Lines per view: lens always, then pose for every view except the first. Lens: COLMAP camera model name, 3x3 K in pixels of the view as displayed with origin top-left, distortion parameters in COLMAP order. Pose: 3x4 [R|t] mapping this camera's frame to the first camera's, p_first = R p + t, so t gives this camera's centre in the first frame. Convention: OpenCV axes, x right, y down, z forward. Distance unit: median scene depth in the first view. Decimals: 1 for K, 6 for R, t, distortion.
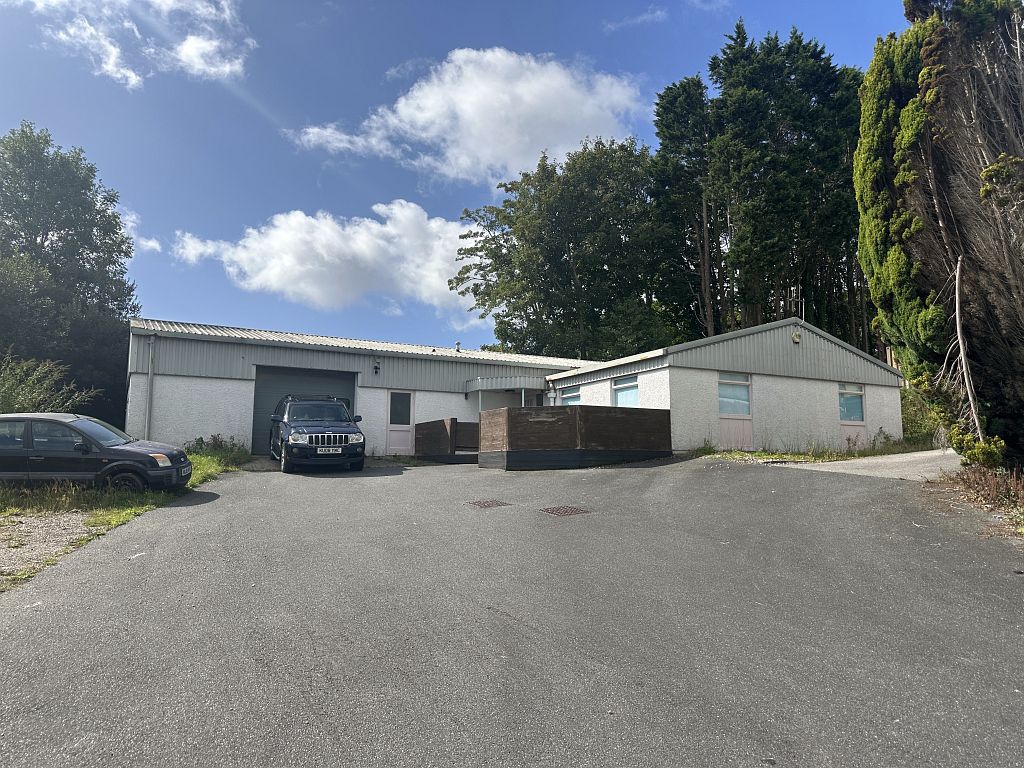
lens RADIAL K [[720.1, 0, 512.0], [0, 720.1, 384.0], [0, 0, 1]] dist [0.037135, -0.041160]
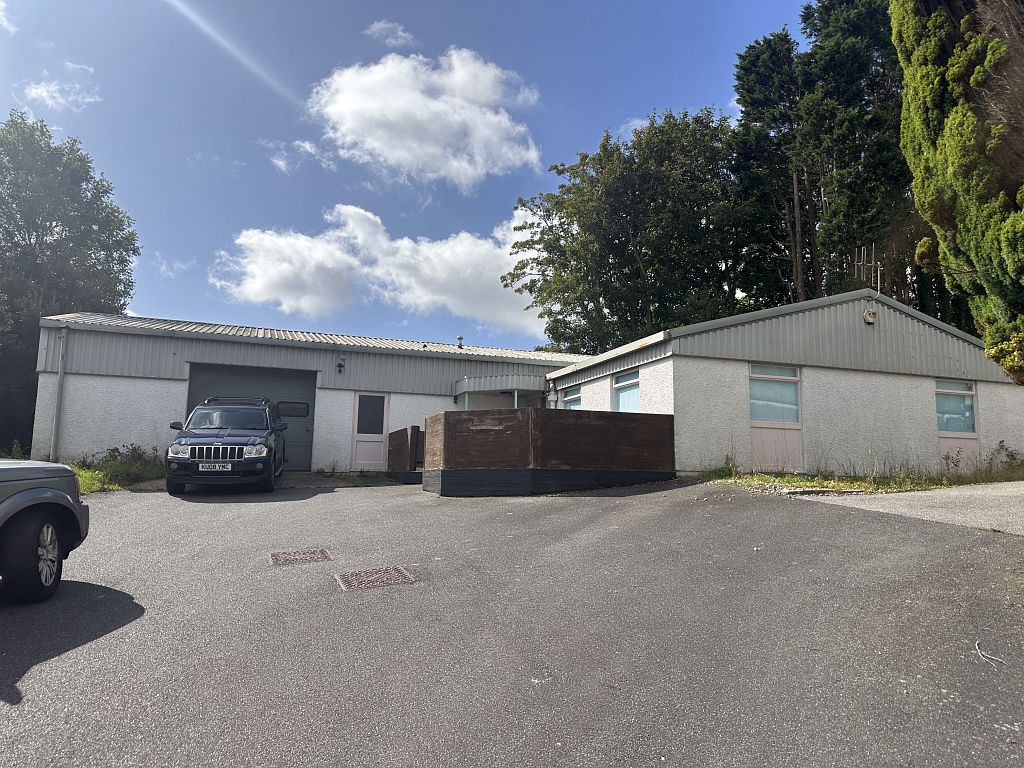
lens RADIAL K [[720.1, 0, 512.0], [0, 720.1, 384.0], [0, 0, 1]] dist [0.037135, -0.041160]
pose [[0.987061, -0.006131, -0.160230, 0.146767], [0.003809, 0.999883, -0.014795, 0.012301], [0.160302, 0.013993, 0.986969, 0.214038]]
